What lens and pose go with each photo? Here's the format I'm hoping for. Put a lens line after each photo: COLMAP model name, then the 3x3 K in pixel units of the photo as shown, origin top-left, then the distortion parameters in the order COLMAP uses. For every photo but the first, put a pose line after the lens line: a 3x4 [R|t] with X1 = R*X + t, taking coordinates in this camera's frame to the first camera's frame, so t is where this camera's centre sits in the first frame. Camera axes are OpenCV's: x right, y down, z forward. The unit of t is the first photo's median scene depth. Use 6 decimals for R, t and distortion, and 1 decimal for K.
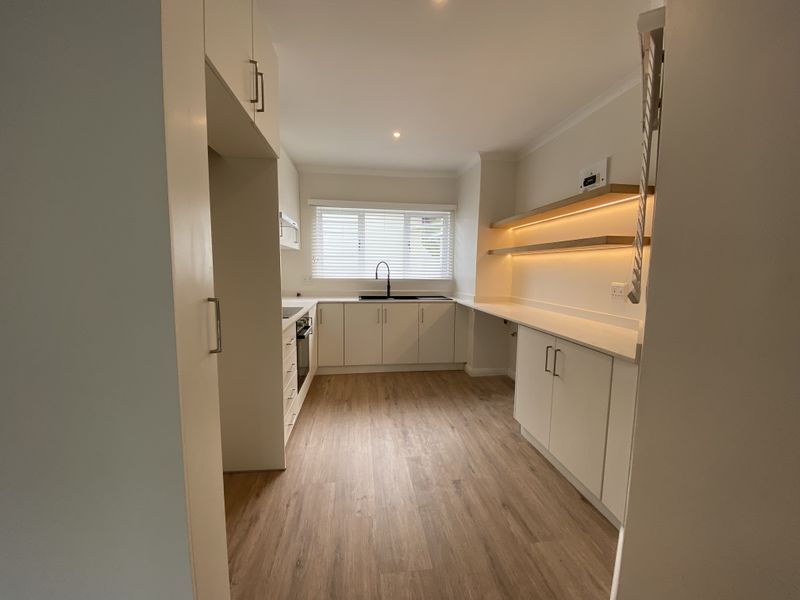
lens RADIAL K [[317.4, 0, 395.5], [0, 317.4, 297.1], [0, 0, 1]] dist [-0.000416, -0.000158]
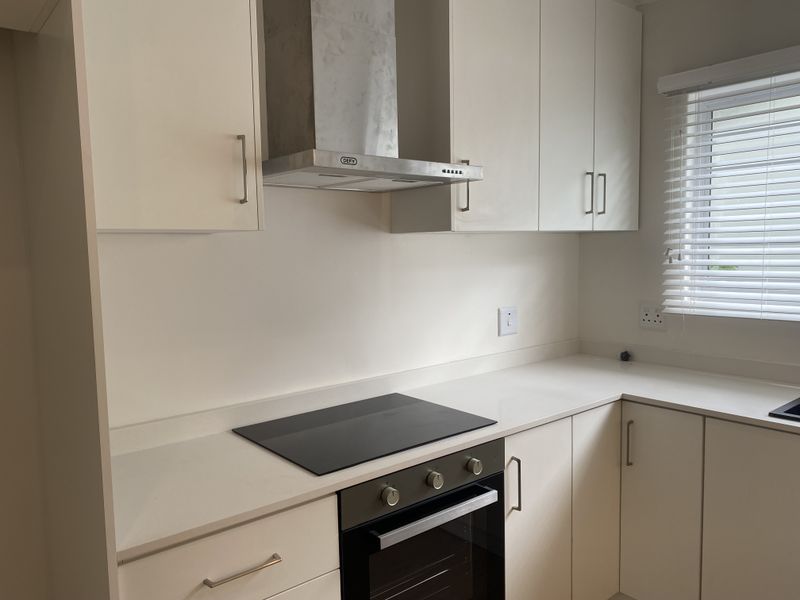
lens RADIAL K [[600.1, 0, 400.0], [0, 600.1, 300.0], [0, 0, 1]] dist [0.000114, 0.003528]
pose [[0.530766, 0.056339, -0.845644, 0.175629], [-0.056415, 0.997924, 0.031075, -0.109206], [0.845638, 0.031213, 0.532843, 0.611181]]
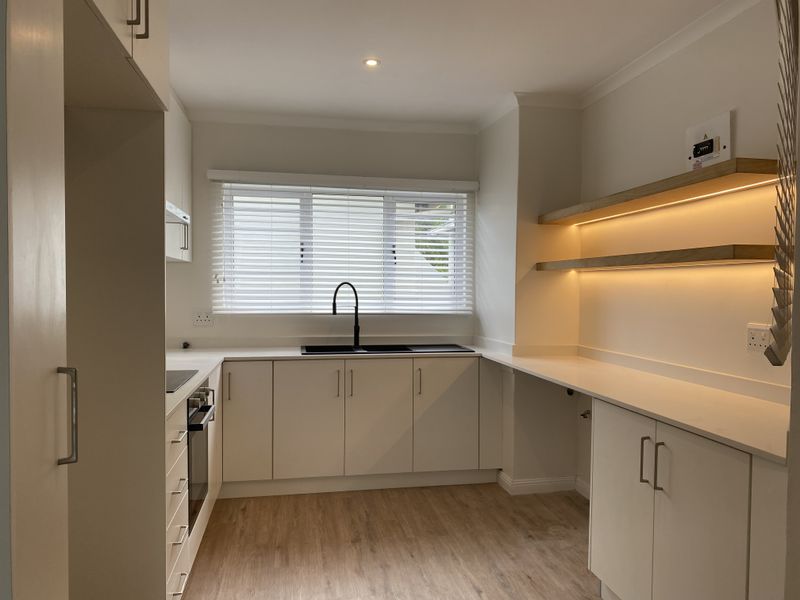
lens RADIAL K [[600.1, 0, 400.0], [0, 600.1, 300.0], [0, 0, 1]] dist [0.000114, 0.003528]
pose [[0.998348, -0.004950, 0.057250, -0.008431], [0.009115, 0.997310, -0.072726, -0.009469], [-0.056736, 0.073127, 0.995708, -0.037555]]
